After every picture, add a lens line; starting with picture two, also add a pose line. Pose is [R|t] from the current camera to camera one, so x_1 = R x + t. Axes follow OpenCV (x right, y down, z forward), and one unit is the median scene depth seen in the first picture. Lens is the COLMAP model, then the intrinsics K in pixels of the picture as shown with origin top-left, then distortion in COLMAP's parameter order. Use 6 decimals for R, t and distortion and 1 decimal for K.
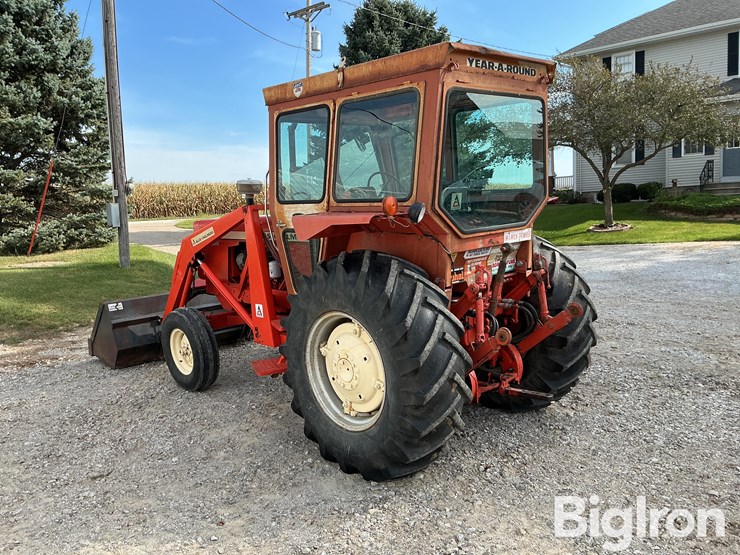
lens RADIAL K [[613.1, 0, 371.1], [0, 613.1, 276.8], [0, 0, 1]] dist [0.073108, -0.130164]
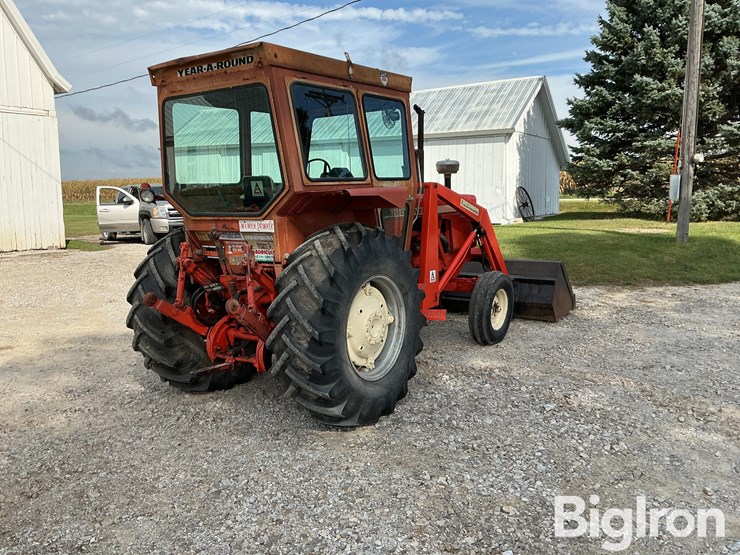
lens RADIAL K [[613.1, 0, 370.3], [0, 613.1, 278.5], [0, 0, 1]] dist [0.073108, -0.130164]
pose [[0.200292, 0.182011, -0.962681, 1.265122], [-0.119163, 0.979823, 0.160459, -0.166712], [0.972462, 0.082577, 0.217940, 0.974840]]
